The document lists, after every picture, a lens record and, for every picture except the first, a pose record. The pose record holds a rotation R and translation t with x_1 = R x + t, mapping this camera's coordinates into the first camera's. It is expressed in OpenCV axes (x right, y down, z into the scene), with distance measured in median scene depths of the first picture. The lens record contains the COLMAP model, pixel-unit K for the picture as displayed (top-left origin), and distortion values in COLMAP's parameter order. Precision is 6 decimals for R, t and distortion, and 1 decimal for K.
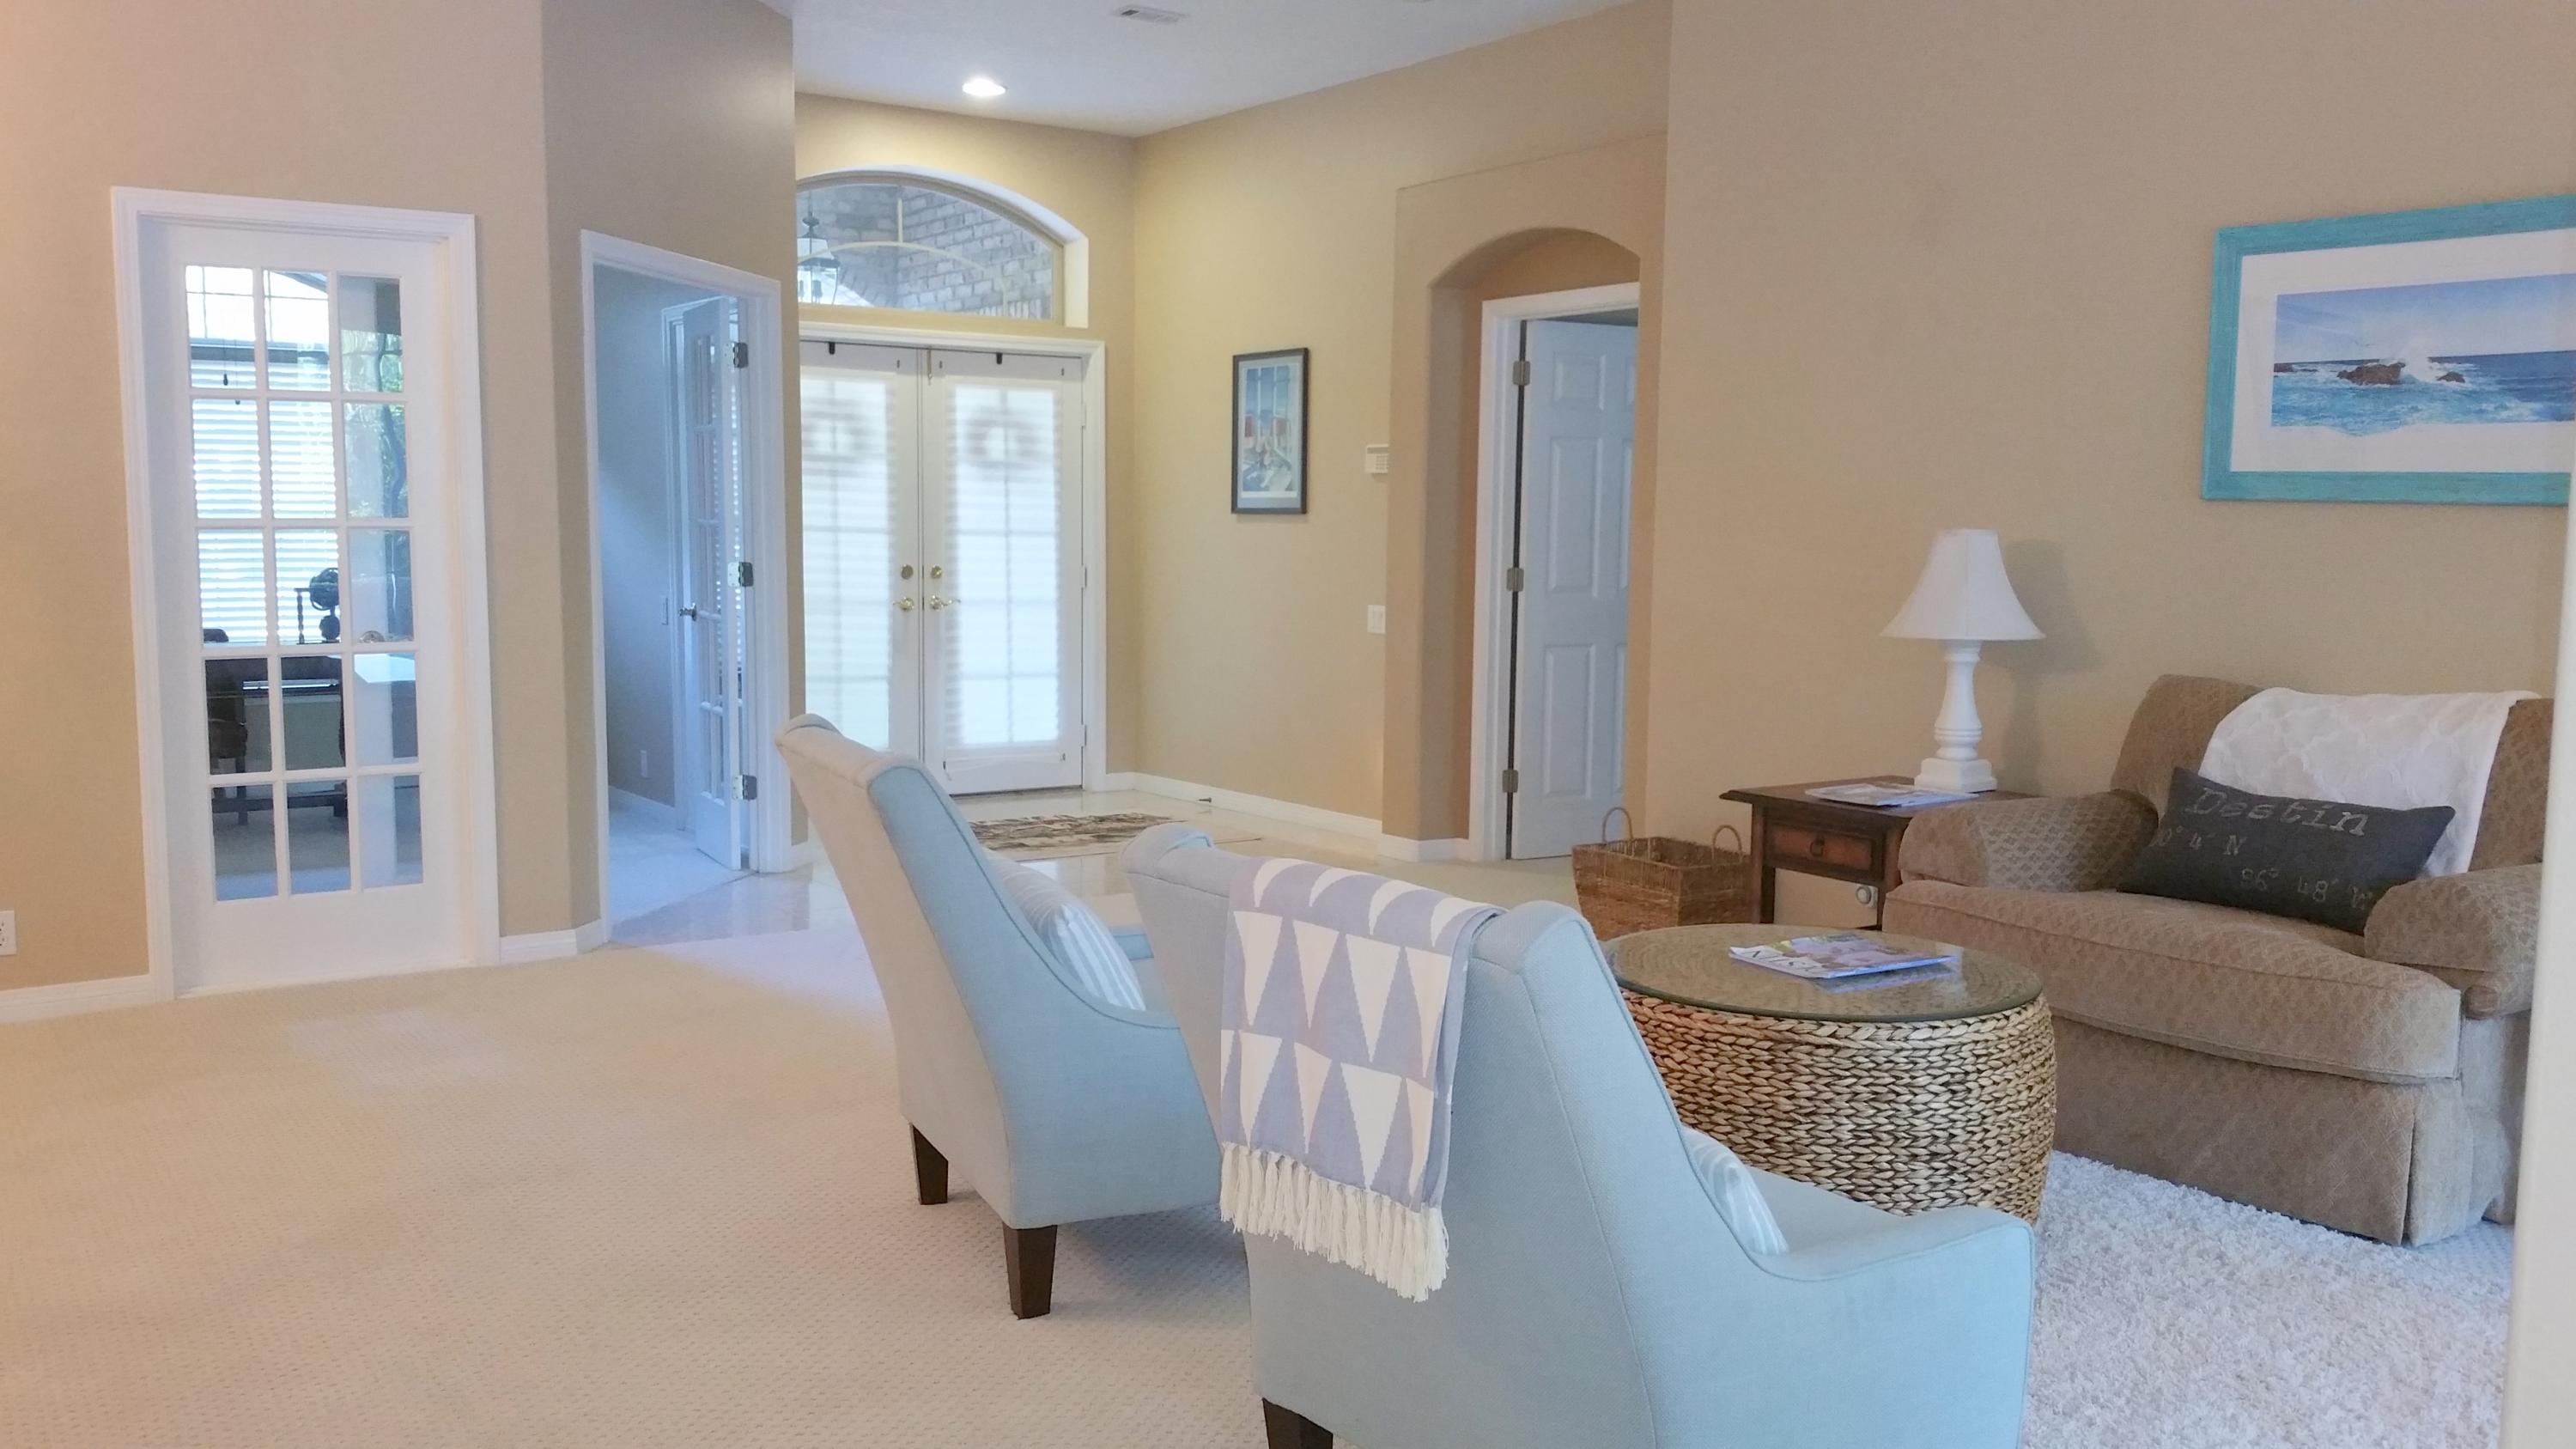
lens RADIAL K [[2152.8, 0, 1293.9], [0, 2152.8, 736.9], [0, 0, 1]] dist [0.158037, -0.264716]
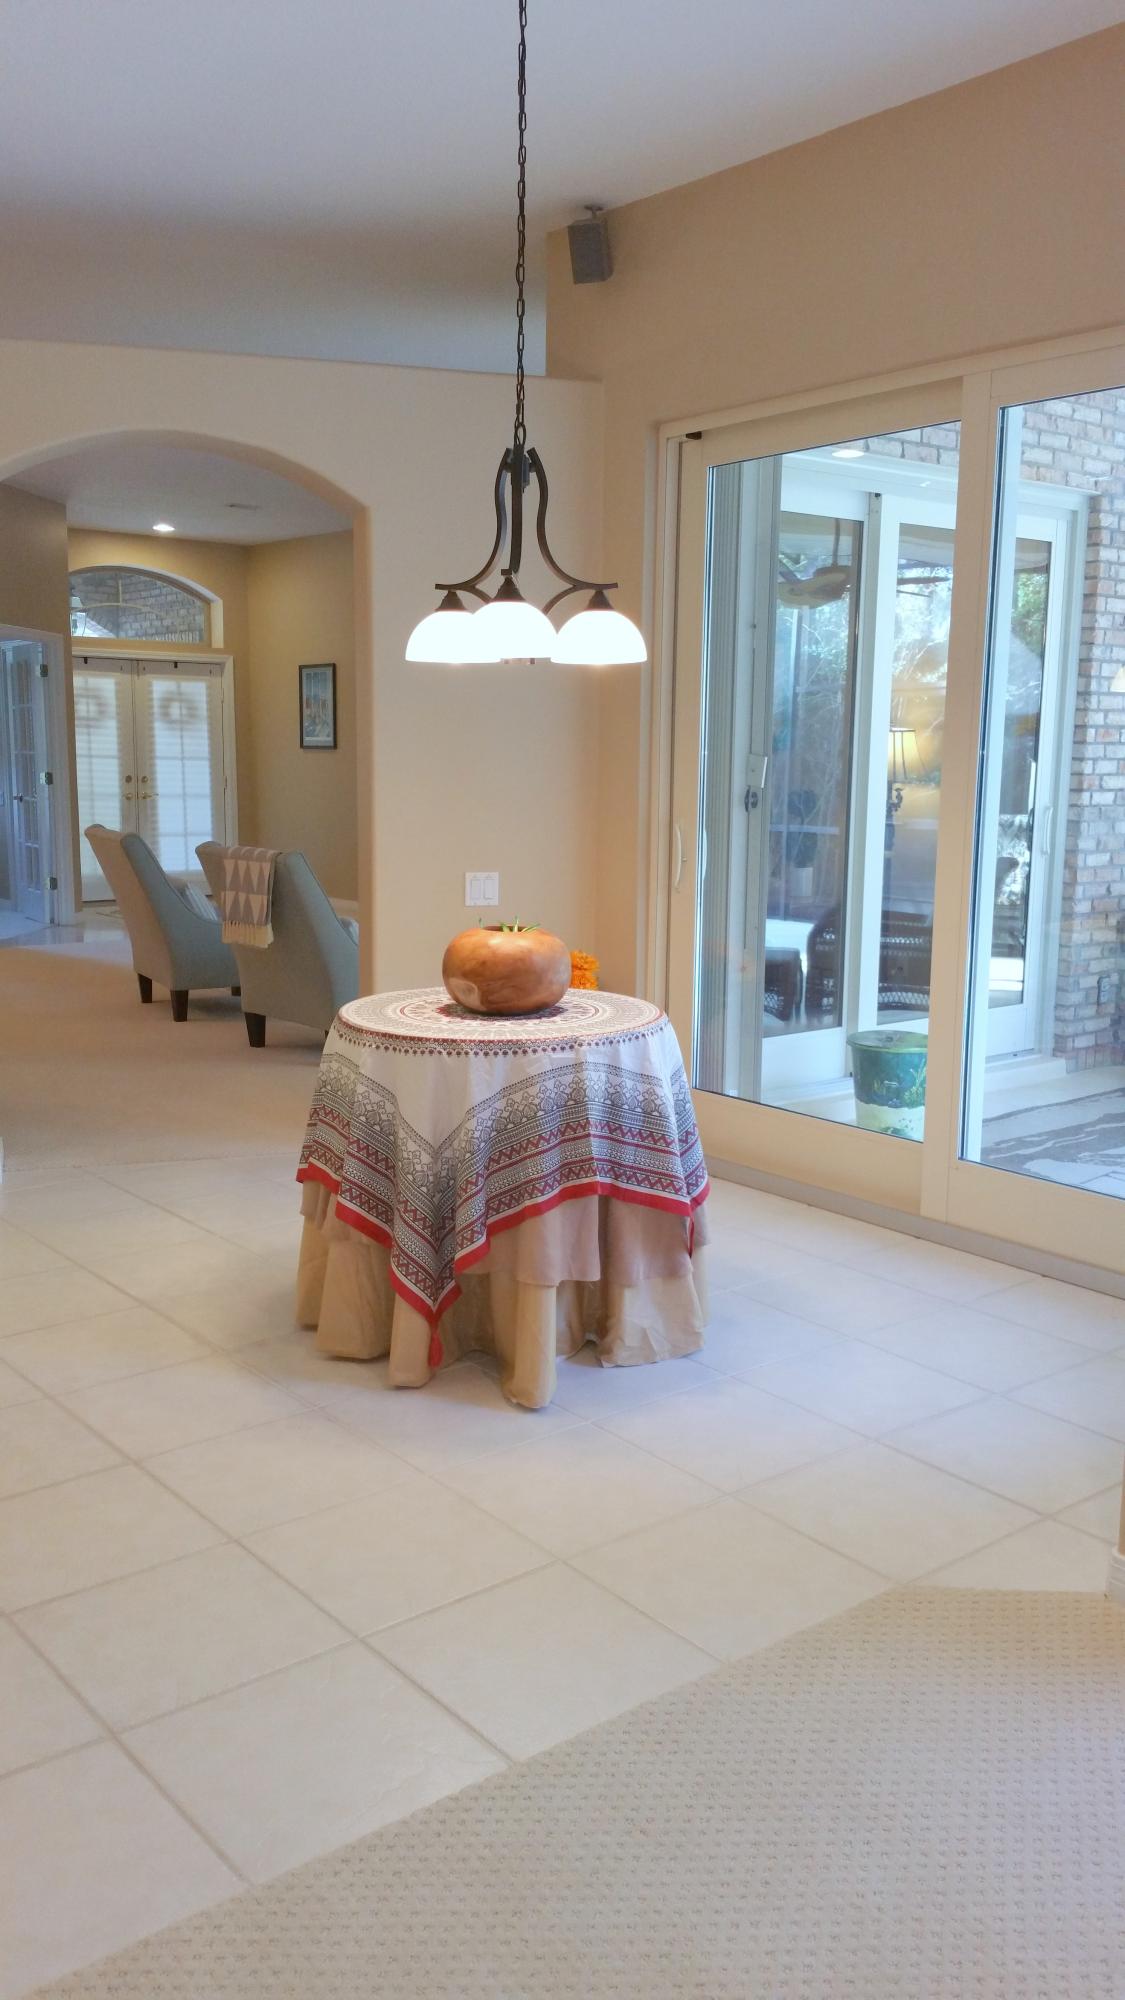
lens RADIAL K [[1621.0, 0, 533.5], [0, 1621.0, 1003.5], [0, 0, 1]] dist [0.182249, -0.396930]
pose [[0.997878, -0.011500, 0.064082, 0.091376], [0.008008, 0.998483, 0.054478, 0.050654], [-0.064611, -0.053849, 0.996457, -0.526939]]
